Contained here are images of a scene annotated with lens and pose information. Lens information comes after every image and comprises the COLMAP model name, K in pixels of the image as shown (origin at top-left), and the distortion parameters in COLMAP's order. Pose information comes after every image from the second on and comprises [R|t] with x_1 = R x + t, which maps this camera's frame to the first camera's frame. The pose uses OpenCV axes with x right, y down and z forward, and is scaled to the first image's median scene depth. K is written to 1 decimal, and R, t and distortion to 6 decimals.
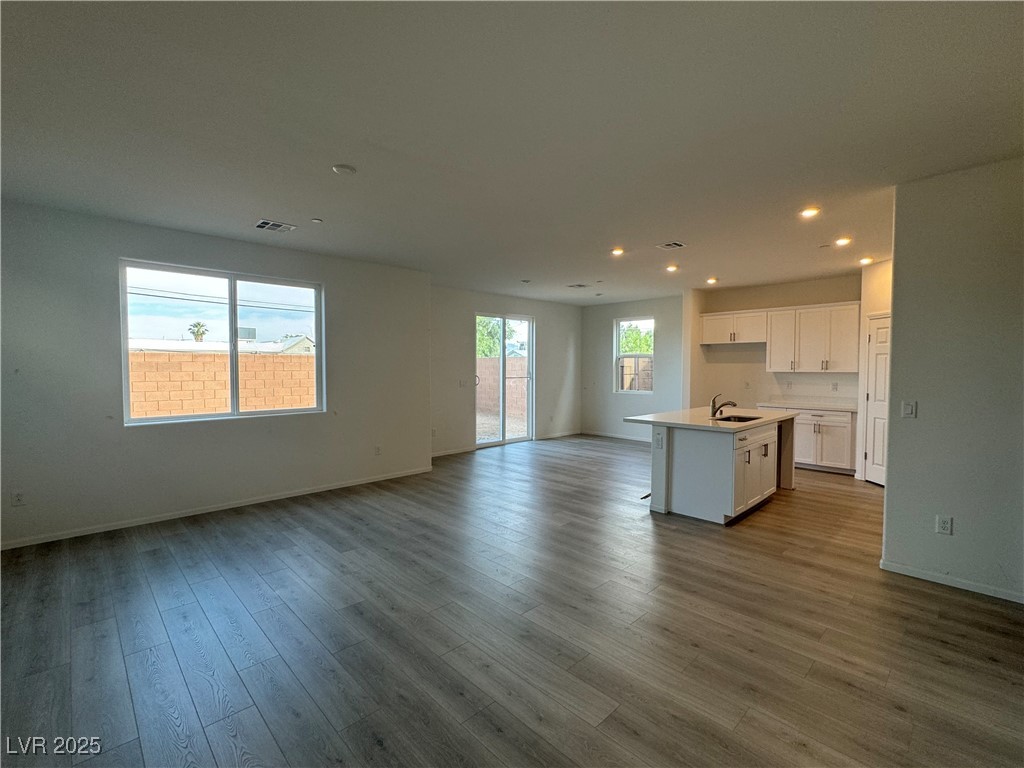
lens RADIAL K [[458.4, 0, 510.3], [0, 458.4, 383.0], [0, 0, 1]] dist [-0.001880, -0.001691]
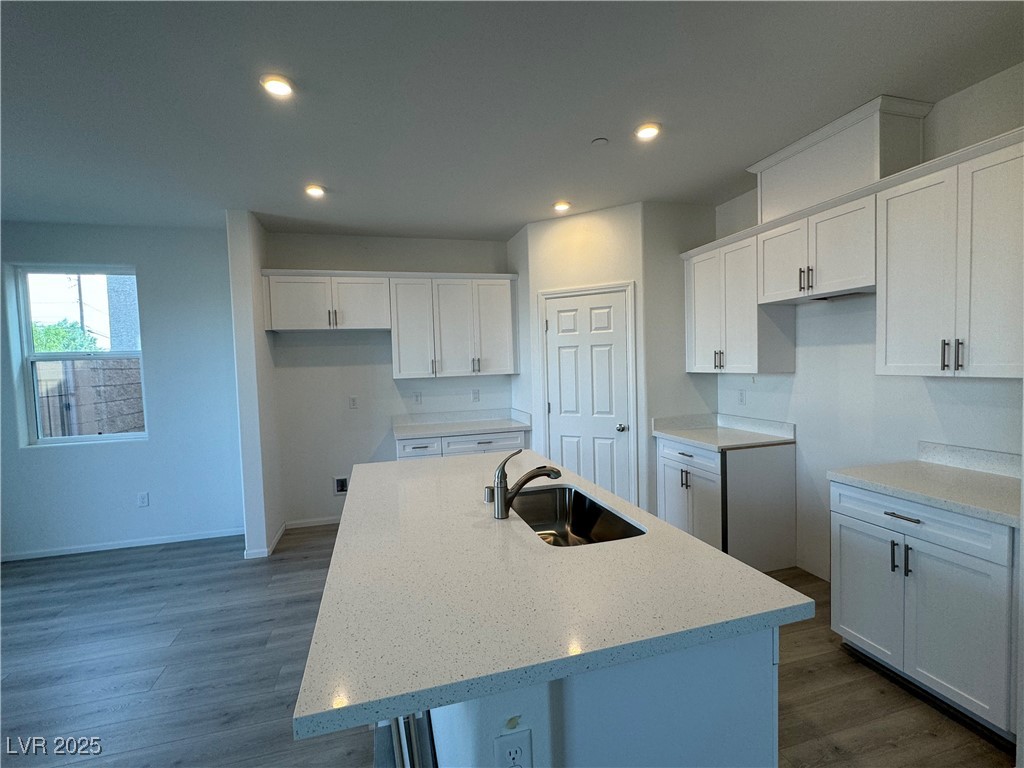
lens RADIAL K [[458.4, 0, 507.2], [0, 458.4, 382.1], [0, 0, 1]] dist [-0.001880, -0.001691]
pose [[0.463381, -0.053494, 0.884543, 0.084553], [0.062456, 0.997666, 0.027617, -0.023367], [-0.883955, 0.042448, 0.465640, 0.507262]]
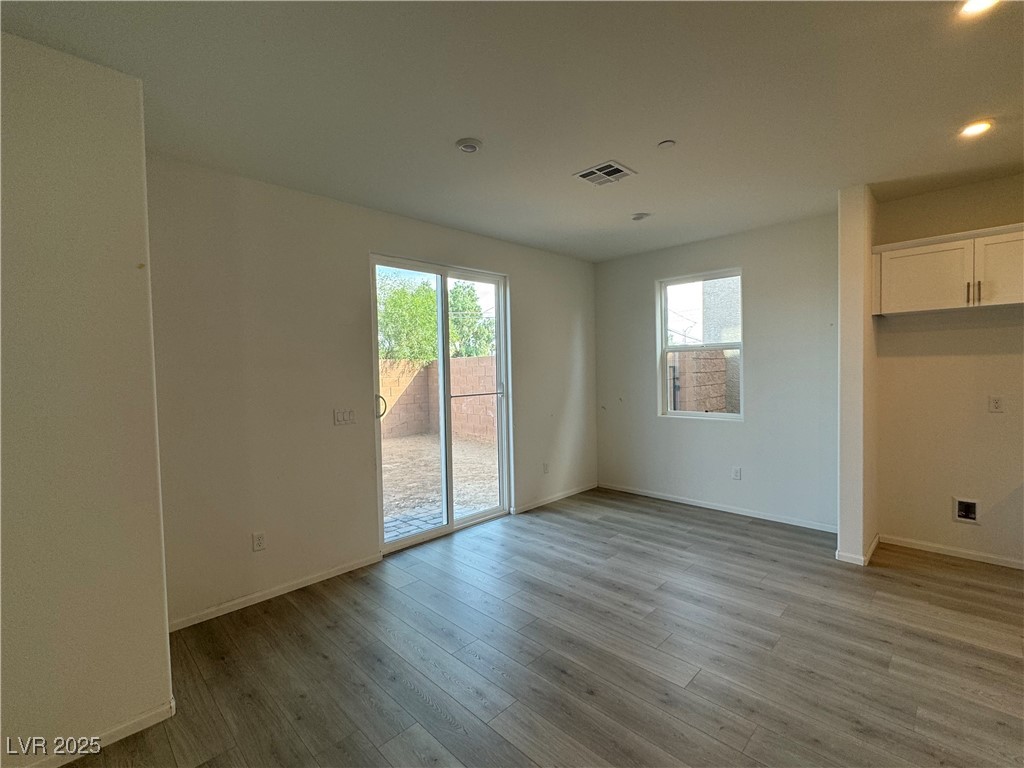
lens RADIAL K [[458.4, 0, 513.7], [0, 458.4, 385.2], [0, 0, 1]] dist [-0.001880, -0.001691]
pose [[0.999197, -0.026571, 0.029974, 0.045595], [0.026492, 0.999644, 0.003024, -0.024782], [-0.030043, -0.002227, 0.999546, 0.535053]]
